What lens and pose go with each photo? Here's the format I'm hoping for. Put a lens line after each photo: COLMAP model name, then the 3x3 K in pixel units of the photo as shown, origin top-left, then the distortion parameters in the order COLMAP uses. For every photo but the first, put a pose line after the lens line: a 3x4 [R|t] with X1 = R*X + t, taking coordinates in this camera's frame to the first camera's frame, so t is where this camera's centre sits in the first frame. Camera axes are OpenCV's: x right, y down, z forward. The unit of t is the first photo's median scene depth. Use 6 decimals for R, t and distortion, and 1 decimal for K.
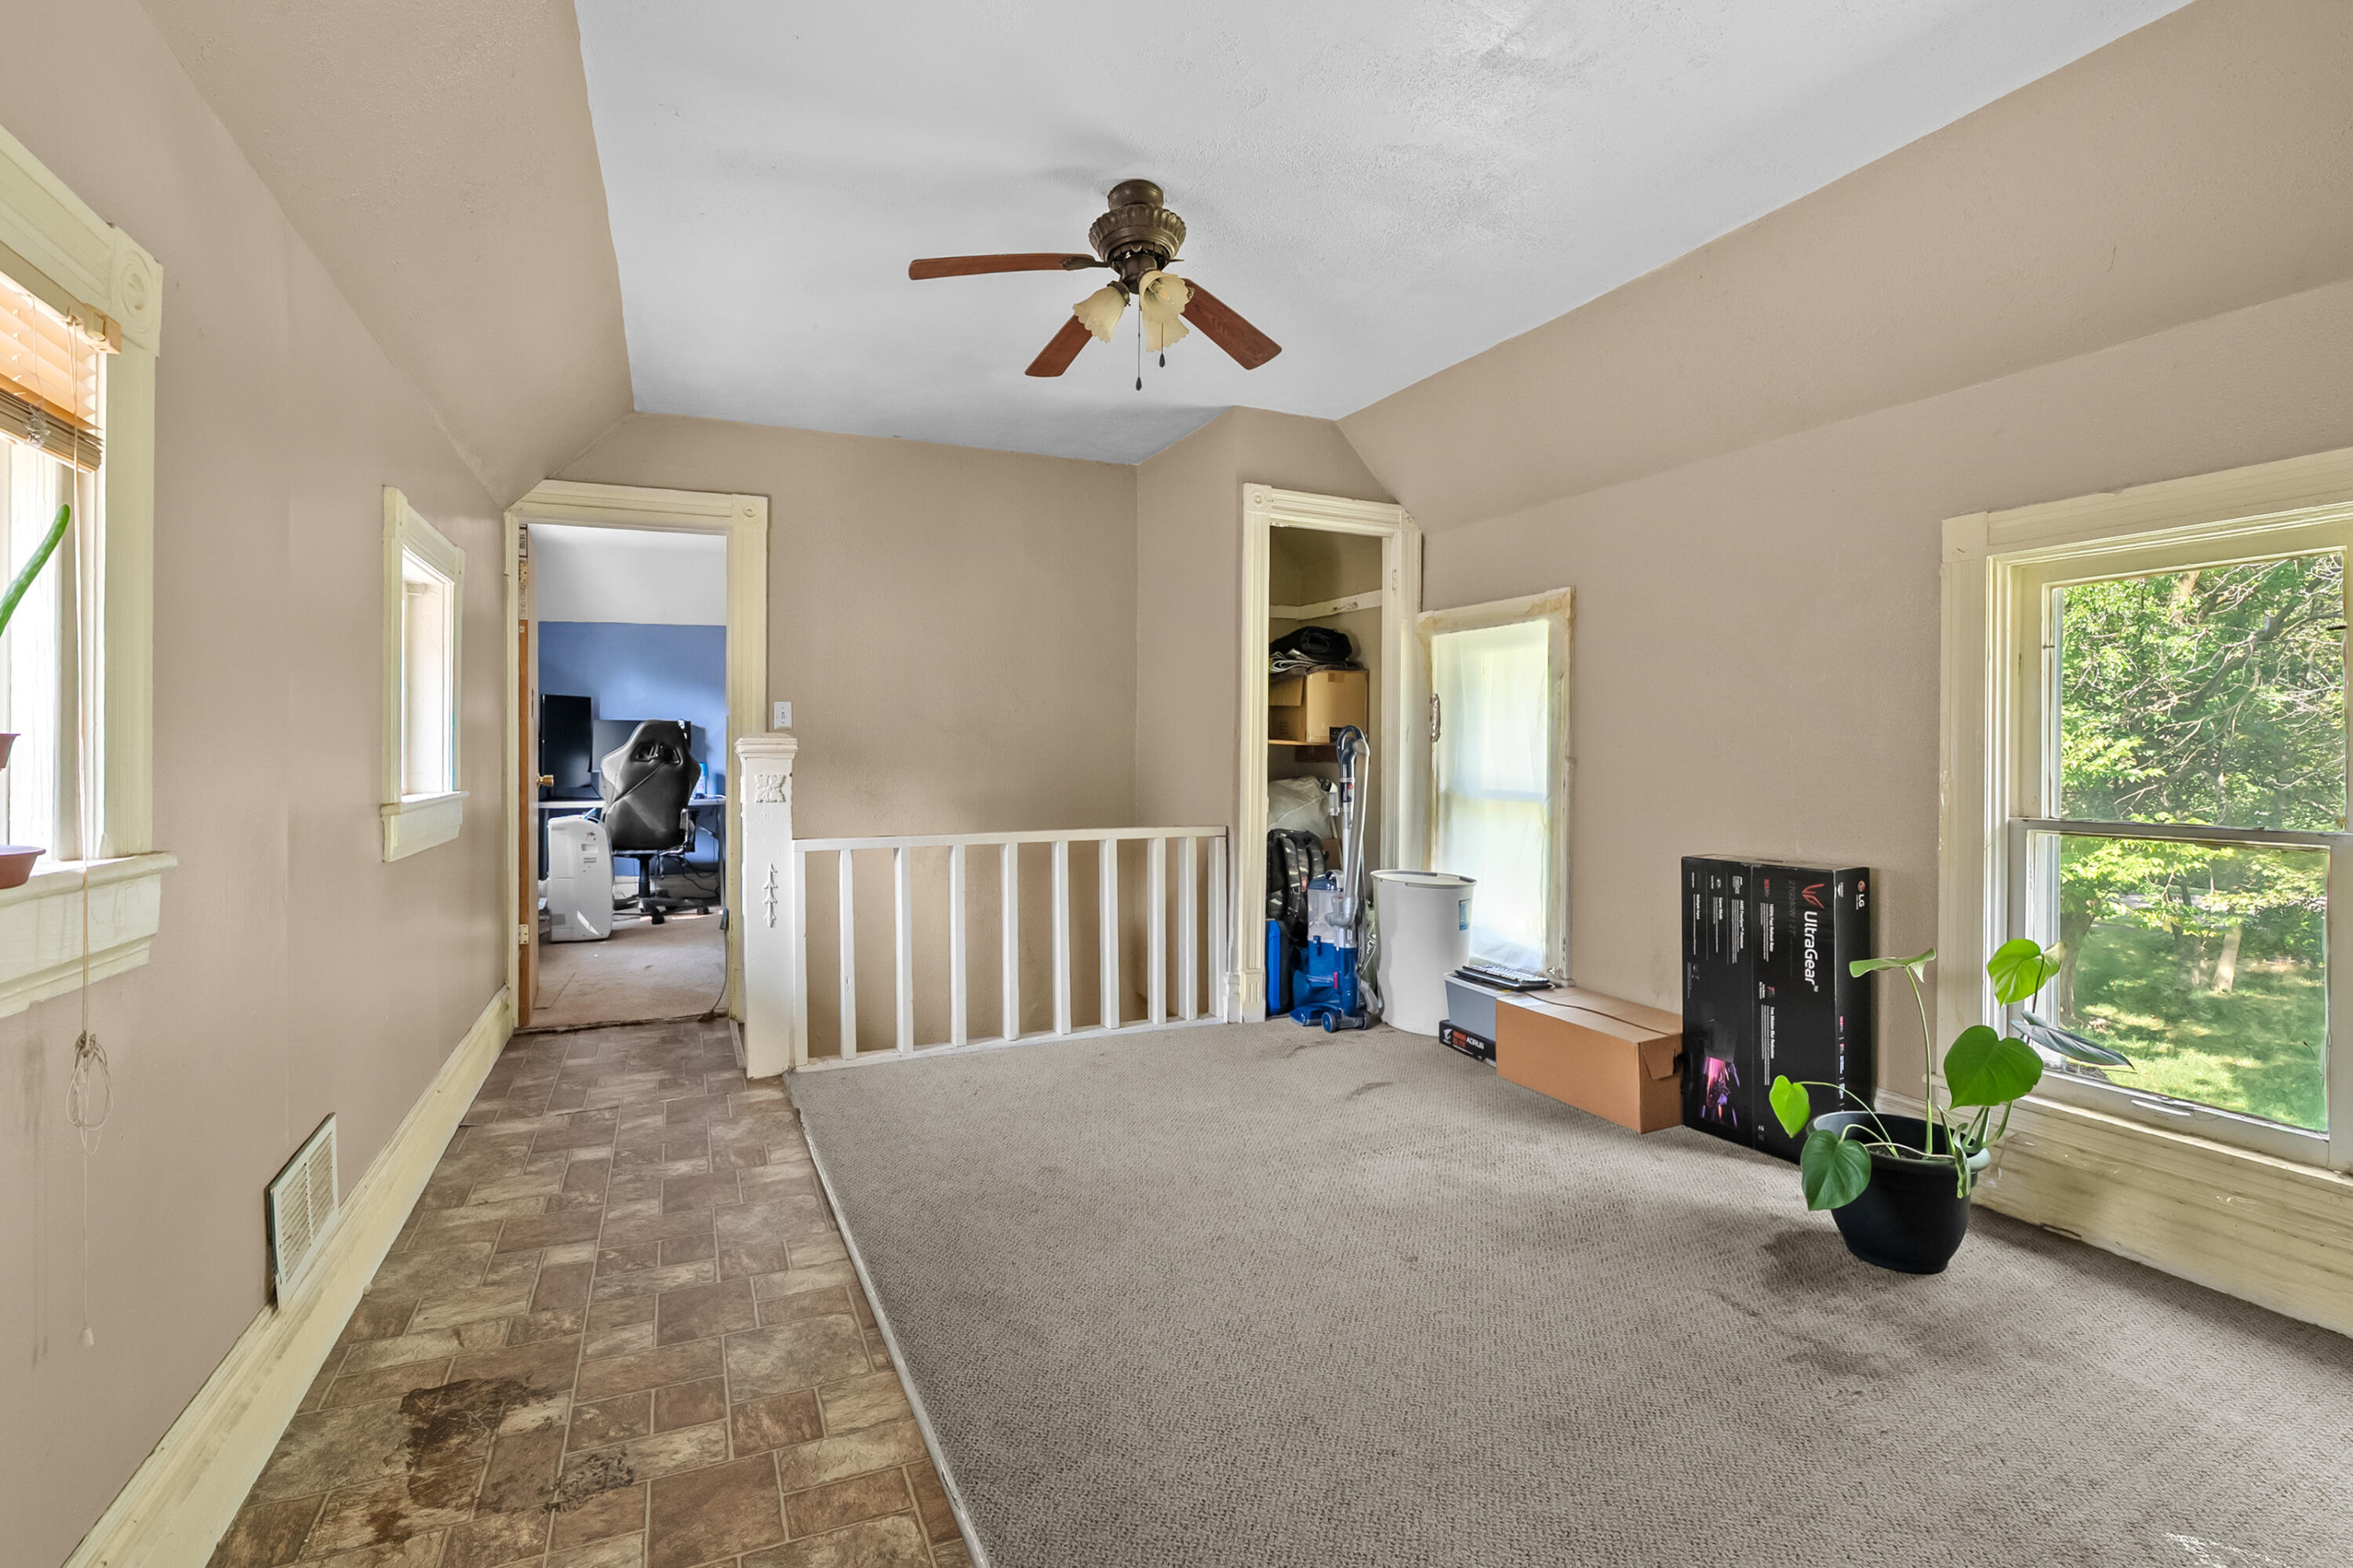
lens RADIAL K [[1073.0, 0, 1166.6], [0, 1073.0, 761.2], [0, 0, 1]] dist [-0.003908, 0.000397]
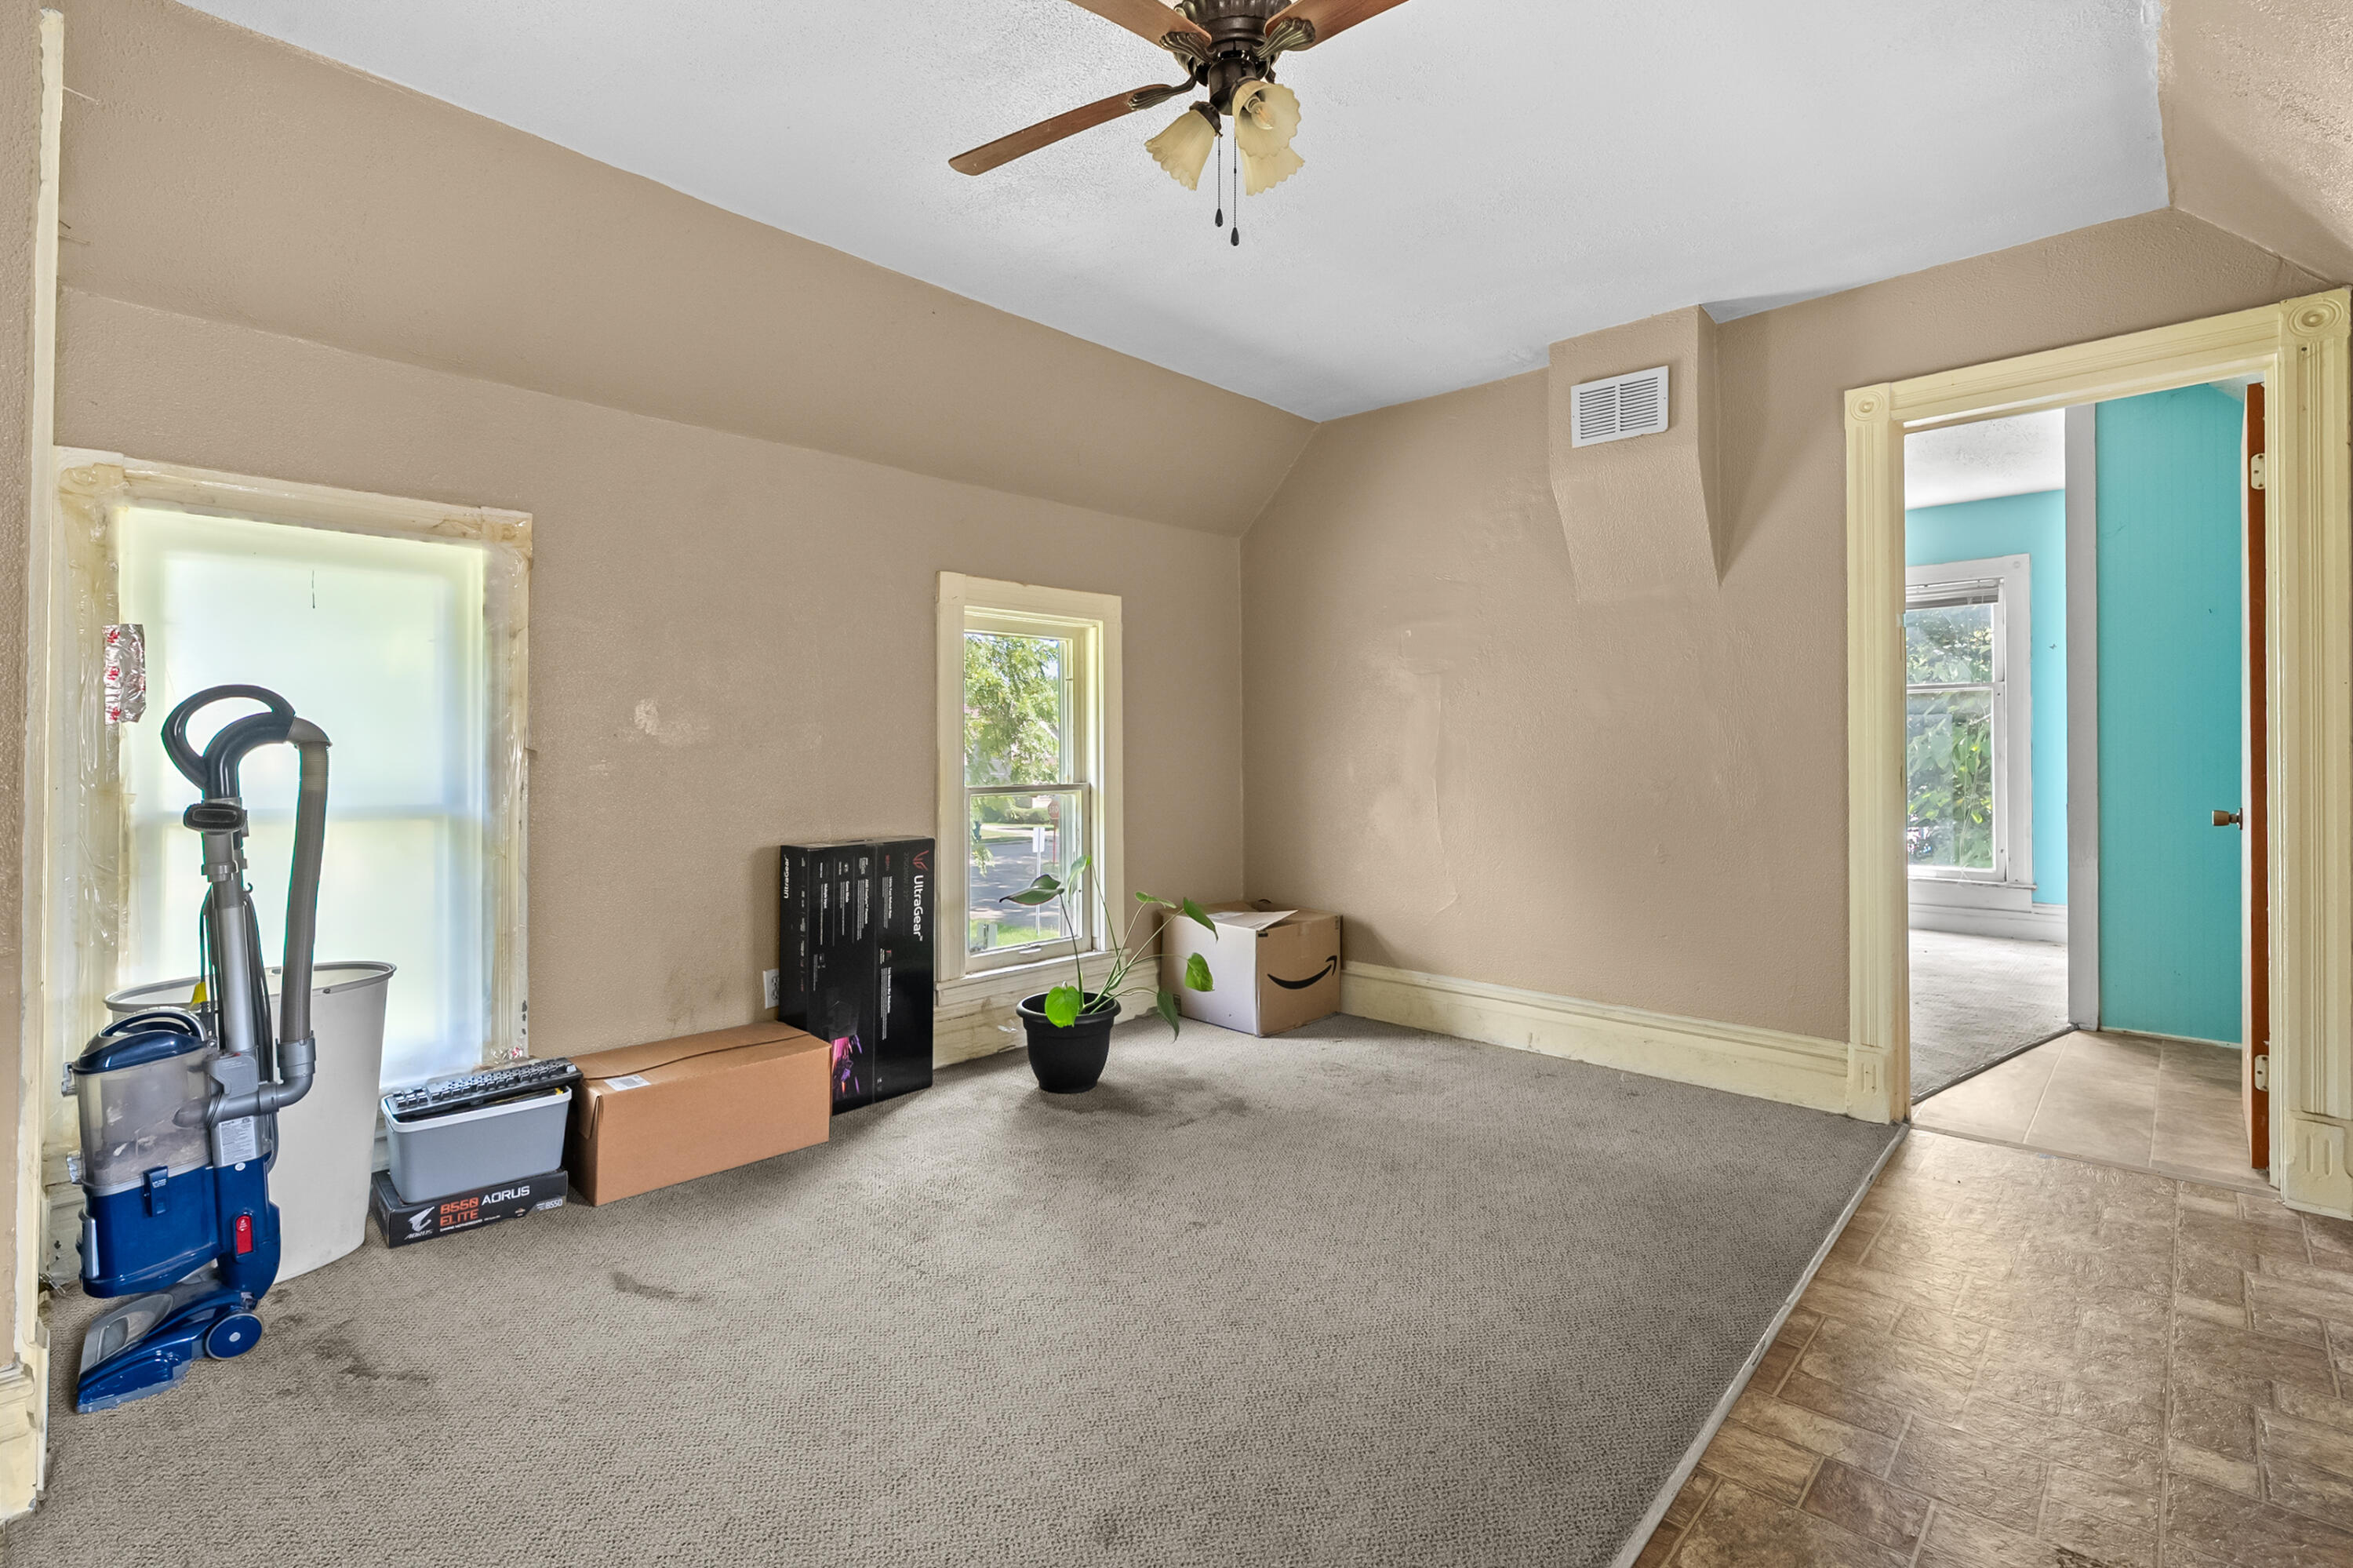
lens RADIAL K [[1073.0, 0, 1167.9], [0, 1073.0, 736.8], [0, 0, 1]] dist [-0.003908, 0.000397]
pose [[-0.369950, 0.005696, 0.929034, -0.578022], [0.007013, 0.999970, -0.003339, -0.008319], [-0.929025, 0.005280, -0.369979, 1.102876]]
